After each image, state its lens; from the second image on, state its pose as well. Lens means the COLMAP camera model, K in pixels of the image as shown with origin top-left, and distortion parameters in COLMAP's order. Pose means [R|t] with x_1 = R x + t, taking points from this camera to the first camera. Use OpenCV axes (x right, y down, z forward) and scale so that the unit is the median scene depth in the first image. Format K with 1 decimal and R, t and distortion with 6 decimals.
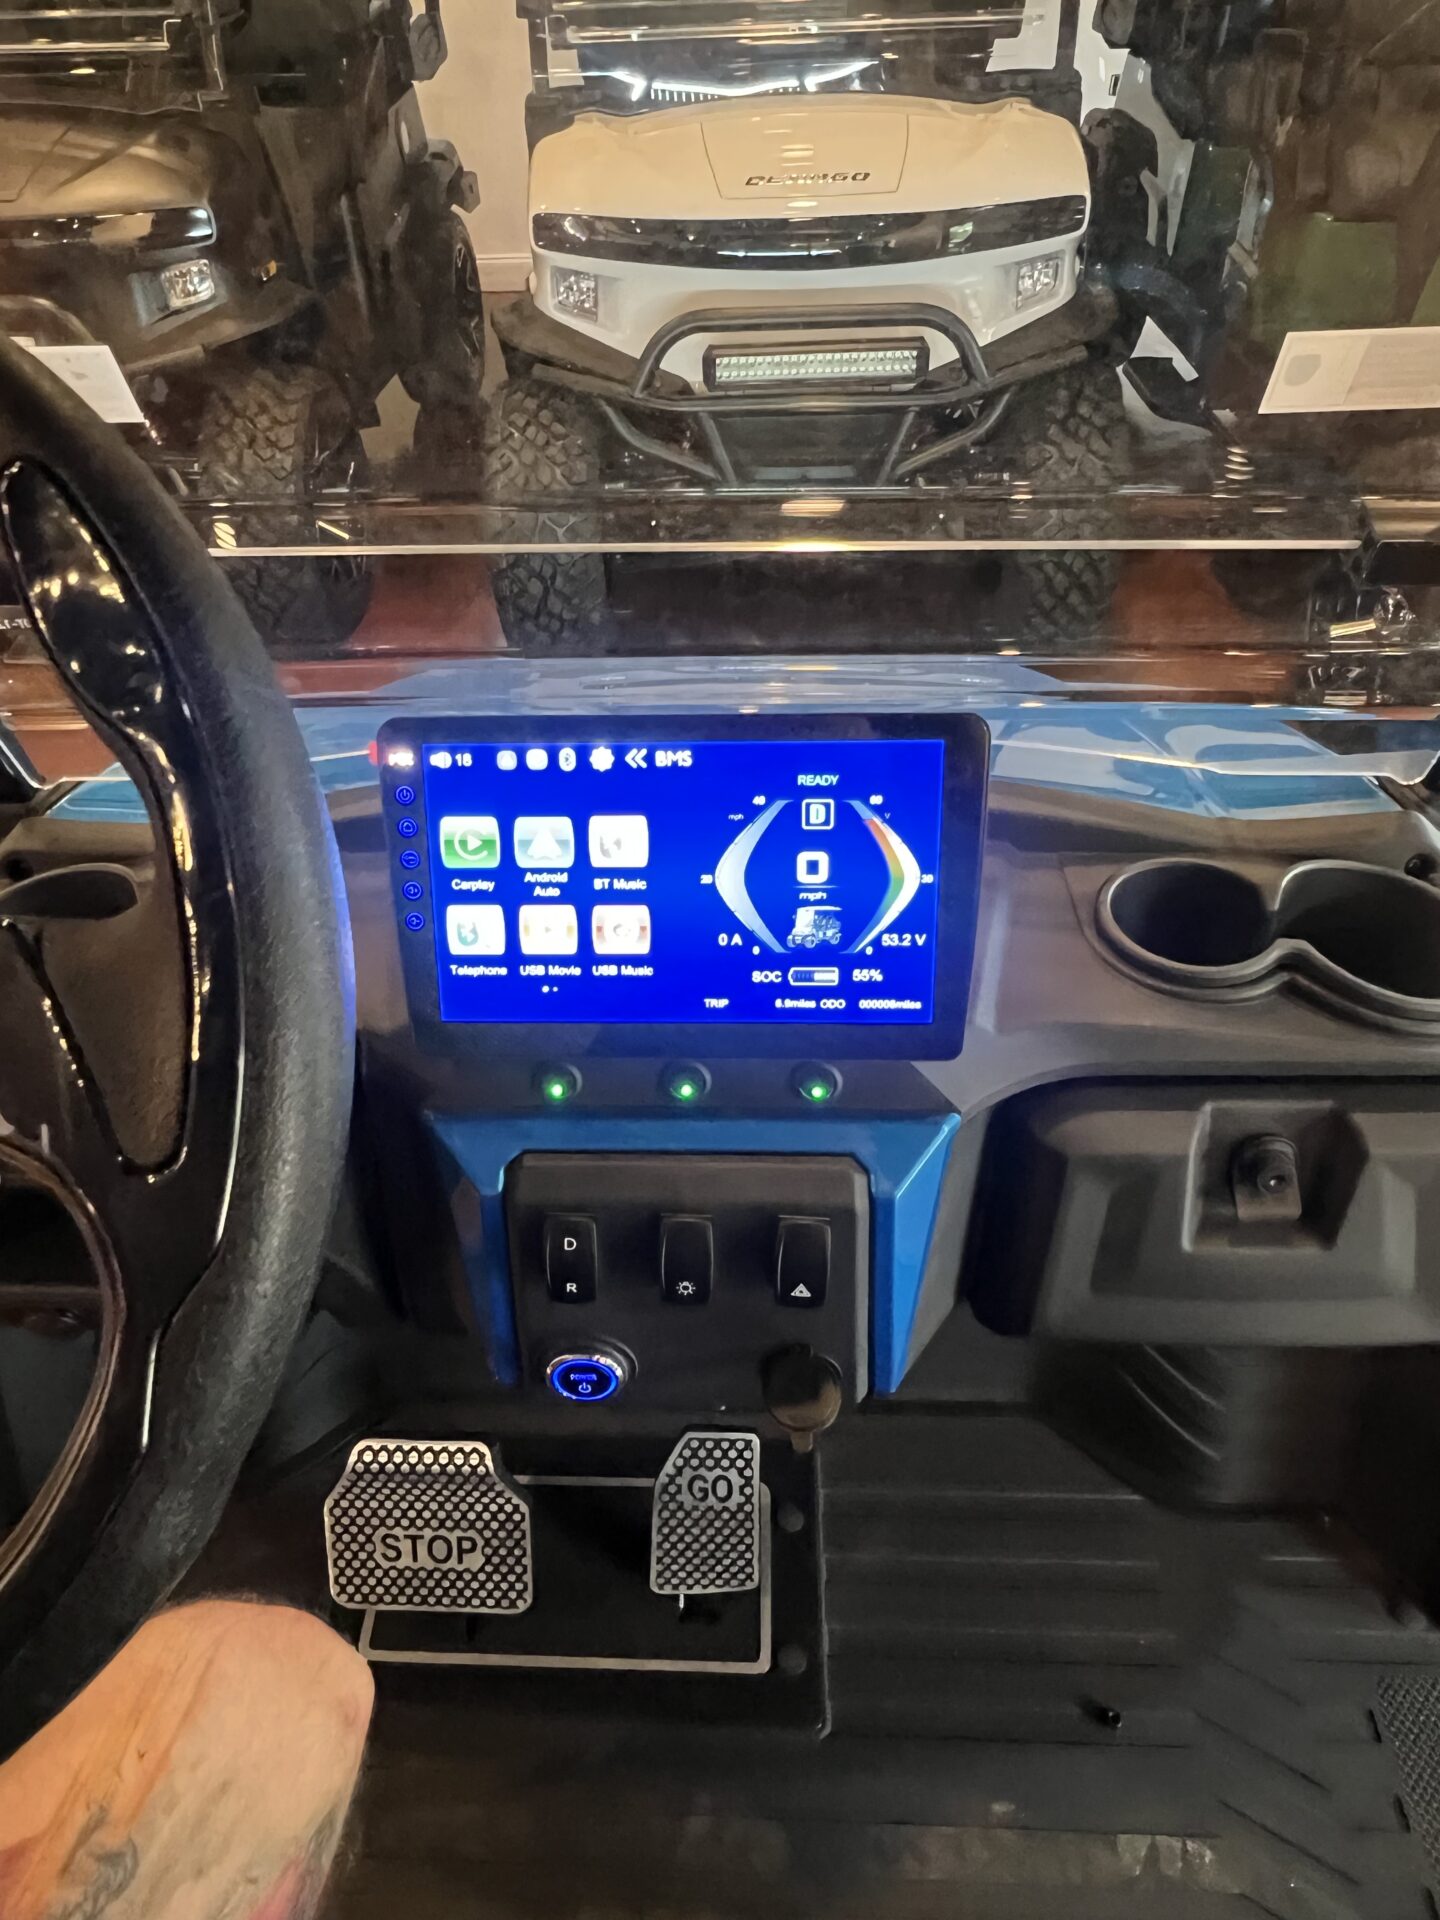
lens RADIAL K [[1224.7, 0, 720.0], [0, 1224.7, 960.0], [0, 0, 1]] dist [0.021107, -0.037336]
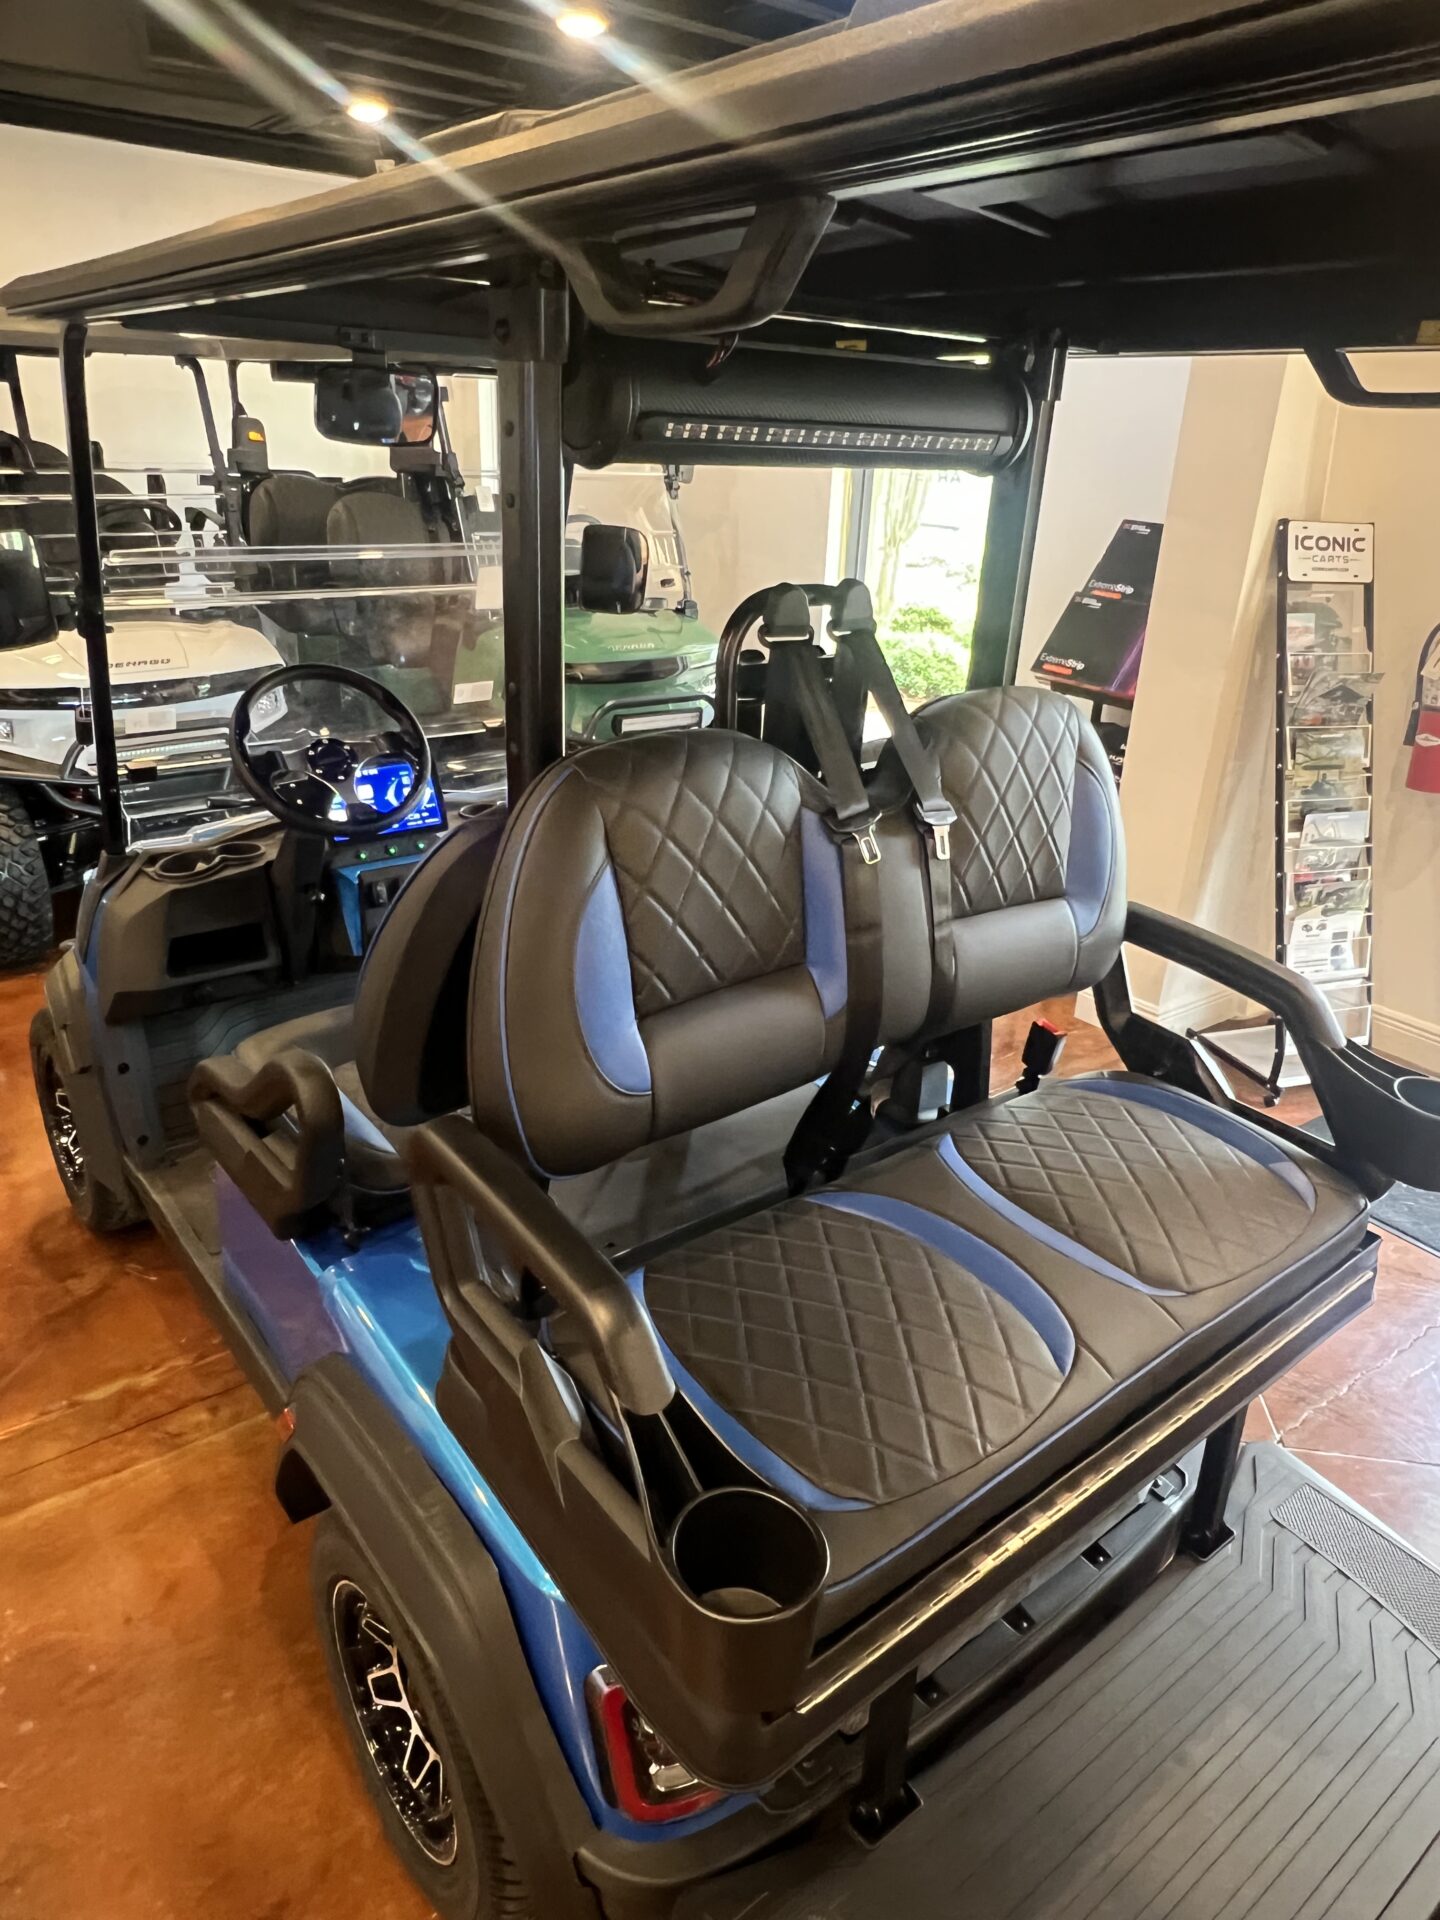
lens RADIAL K [[1224.7, 0, 720.0], [0, 1224.7, 960.0], [0, 0, 1]] dist [0.021107, -0.037336]
pose [[0.759050, -0.203843, 0.618297, -0.439146], [0.388020, 0.904253, -0.178233, 0.387201], [-0.522766, 0.375200, 0.765468, -0.630855]]
